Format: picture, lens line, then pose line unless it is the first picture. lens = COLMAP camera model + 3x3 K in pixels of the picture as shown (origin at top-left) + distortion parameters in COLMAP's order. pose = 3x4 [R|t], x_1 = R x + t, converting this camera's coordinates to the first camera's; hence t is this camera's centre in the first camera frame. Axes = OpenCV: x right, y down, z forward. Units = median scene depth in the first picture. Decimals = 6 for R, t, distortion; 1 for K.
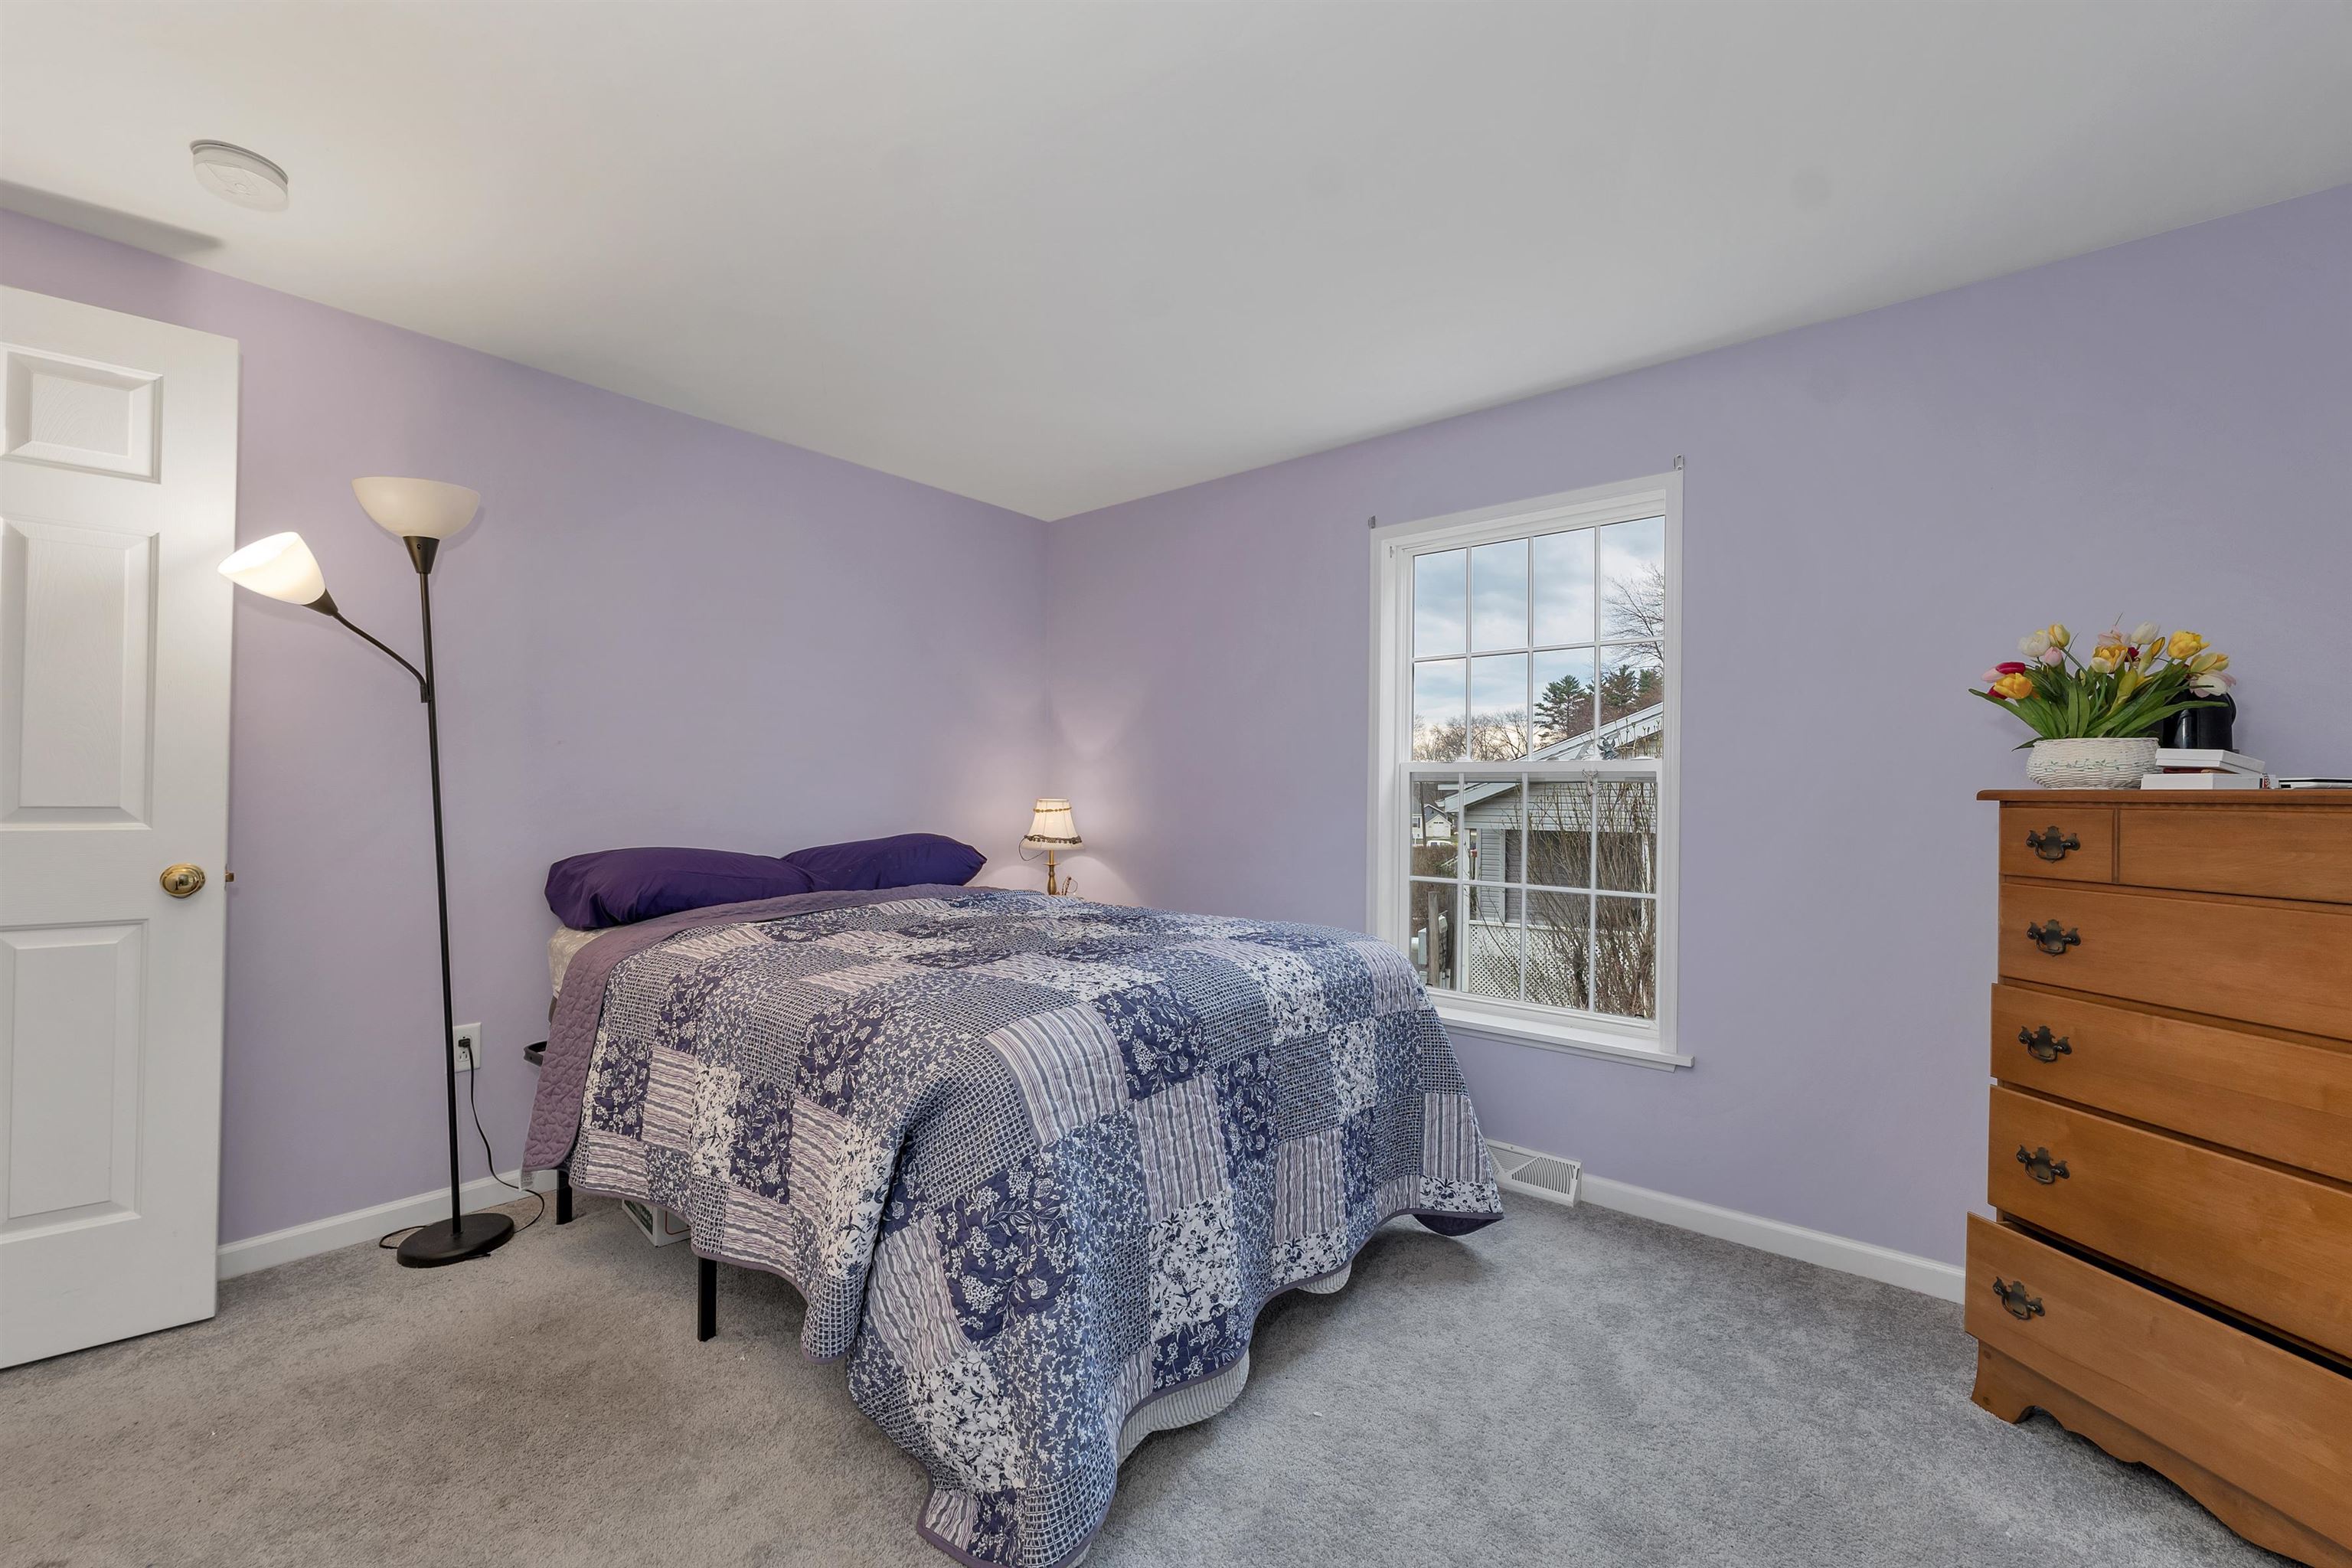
lens RADIAL K [[959.7, 0, 1171.7], [0, 959.7, 792.1], [0, 0, 1]] dist [-0.000757, 0.000012]
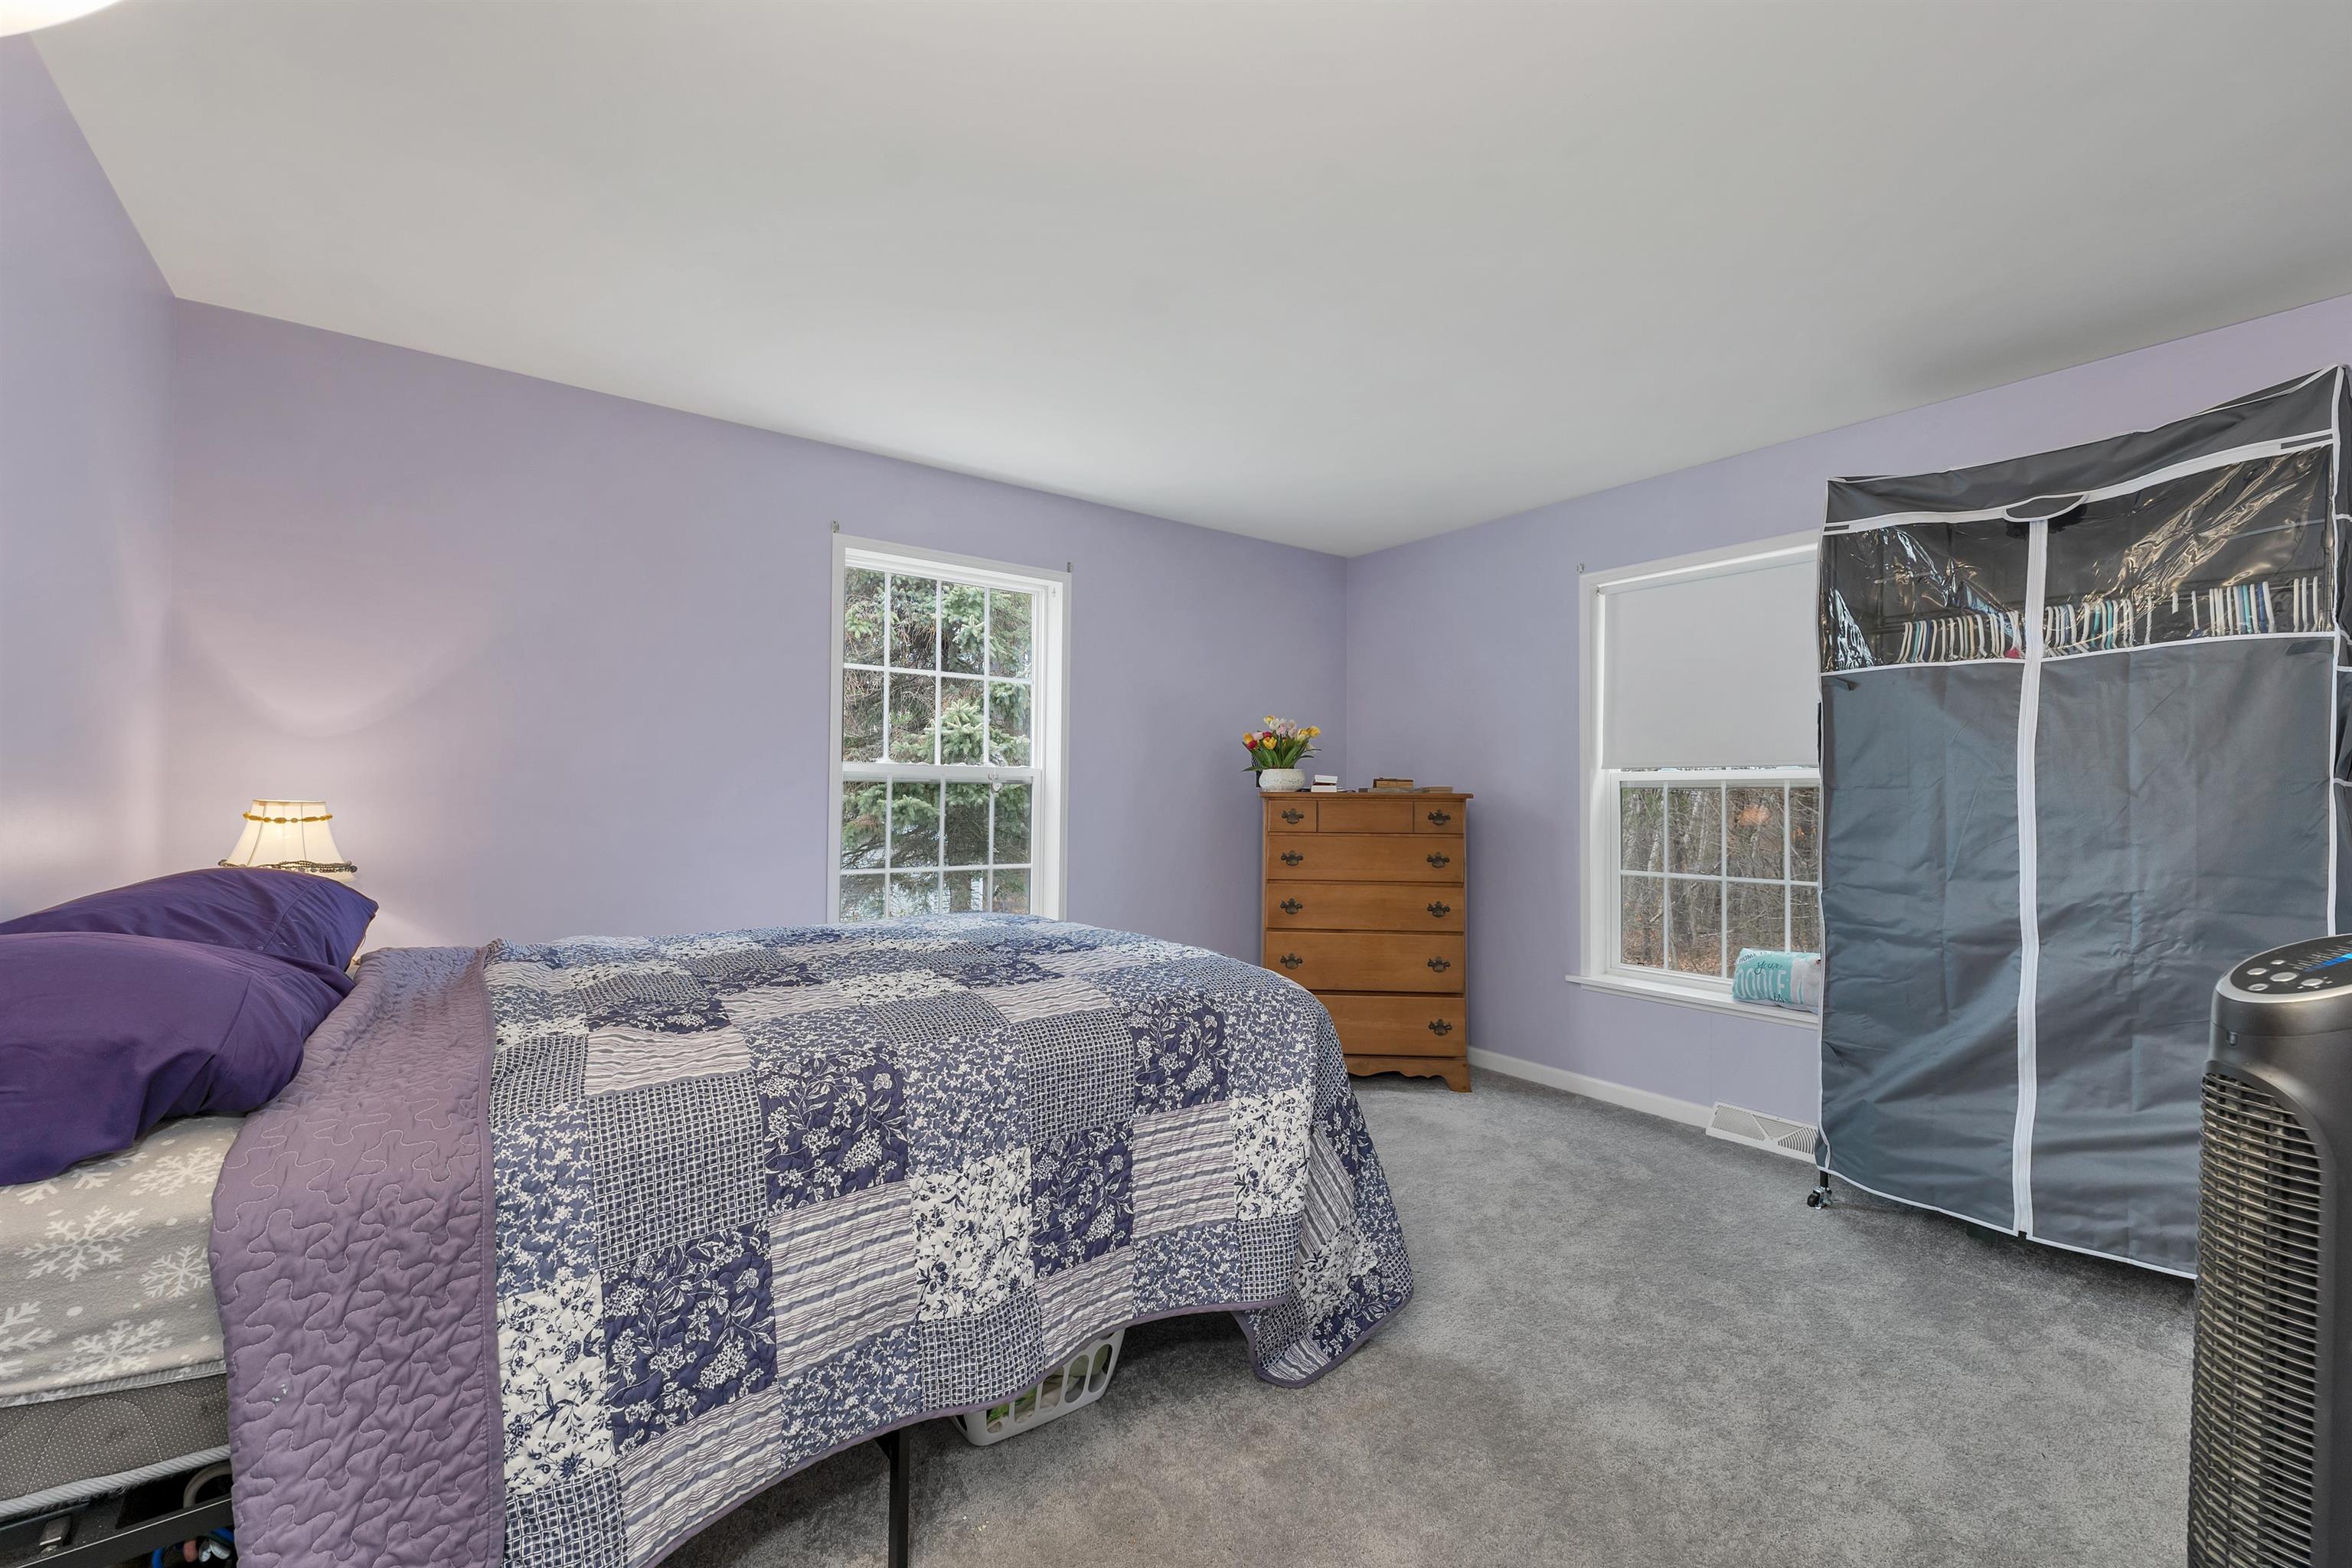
lens RADIAL K [[959.7, 0, 1171.7], [0, 959.7, 792.1], [0, 0, 1]] dist [-0.000757, 0.000012]
pose [[0.231905, -0.003882, 0.972731, -1.224652], [-0.007272, 0.999957, 0.005724, -0.011840], [-0.972711, -0.008401, 0.231867, 0.705739]]
